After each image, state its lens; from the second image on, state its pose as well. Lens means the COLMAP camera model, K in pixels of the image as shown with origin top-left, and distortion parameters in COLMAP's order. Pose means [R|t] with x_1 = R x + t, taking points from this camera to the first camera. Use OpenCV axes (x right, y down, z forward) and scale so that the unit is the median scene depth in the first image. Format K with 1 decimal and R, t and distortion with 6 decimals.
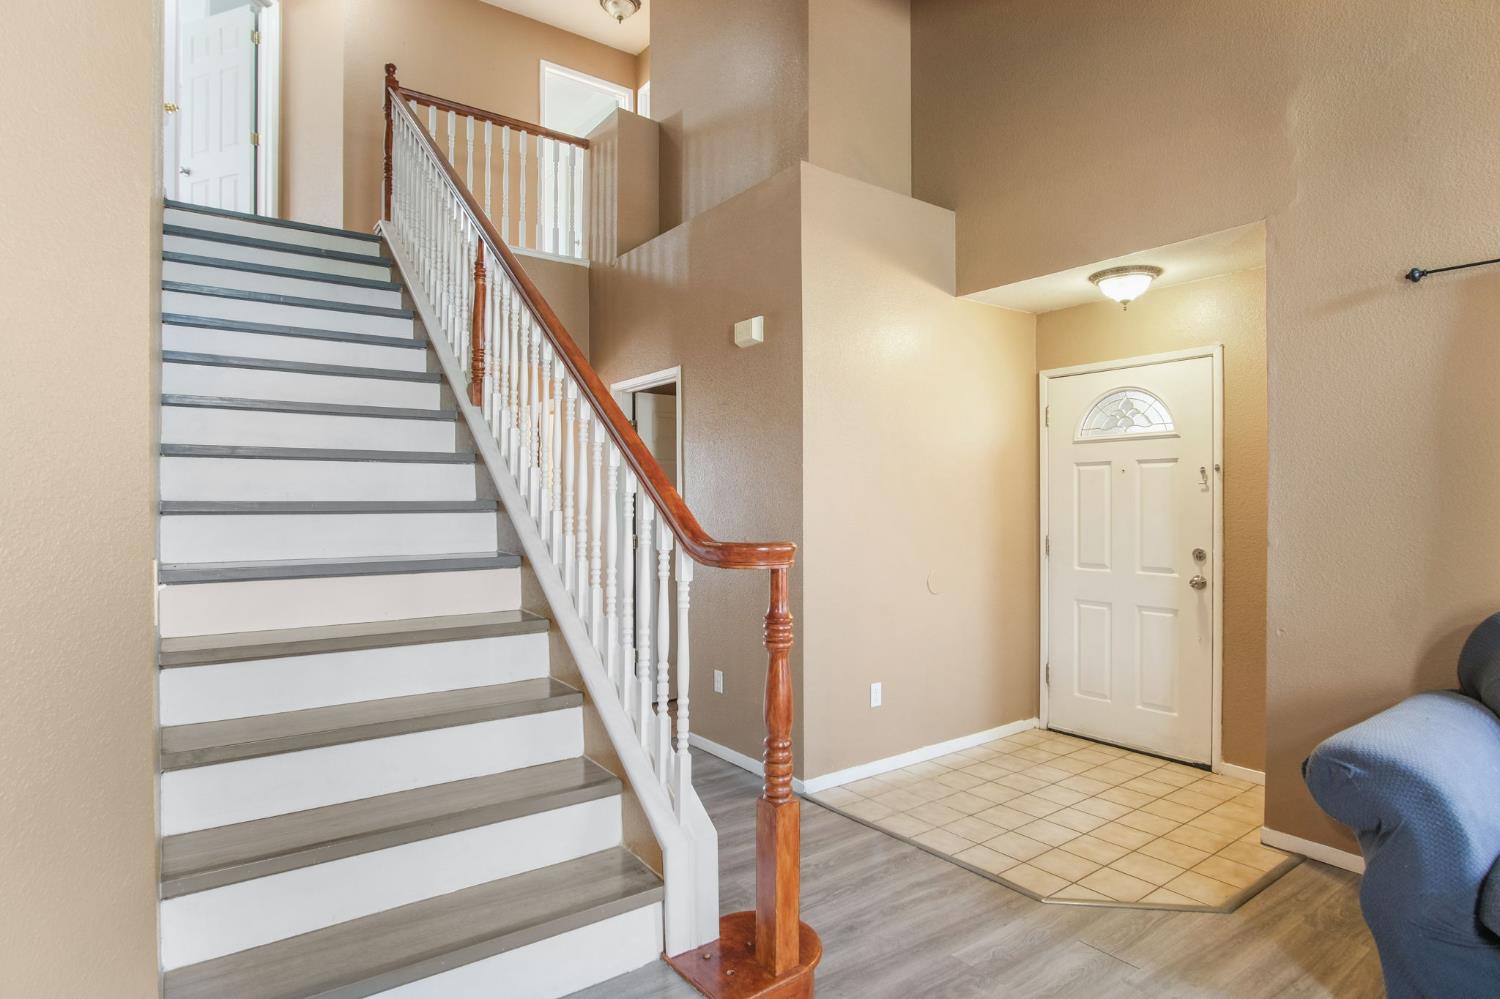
lens RADIAL K [[809.6, 0, 750.0], [0, 809.6, 499.5], [0, 0, 1]] dist [-0.000276, 0.000188]
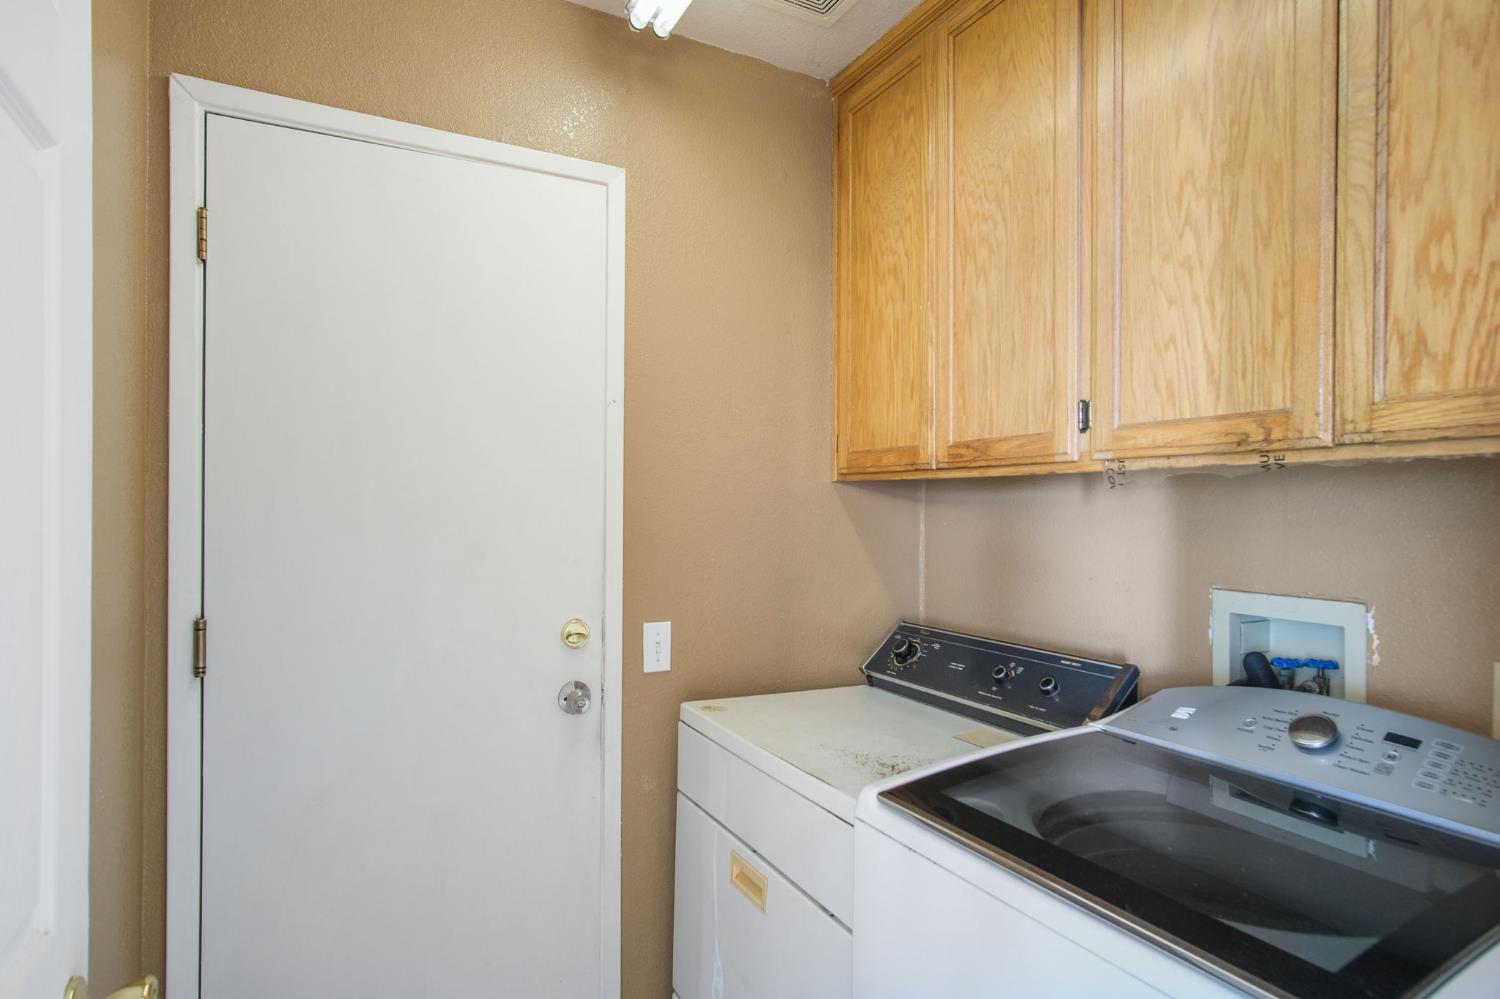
lens RADIAL K [[798.0, 0, 750.0], [0, 798.0, 499.5], [0, 0, 1]] dist [-0.004539, -0.000452]
pose [[0.139766, 0.004810, 0.990173, 0.111002], [-0.002749, 0.999986, -0.004470, -0.006254], [-0.990181, -0.002098, 0.139777, 0.795426]]
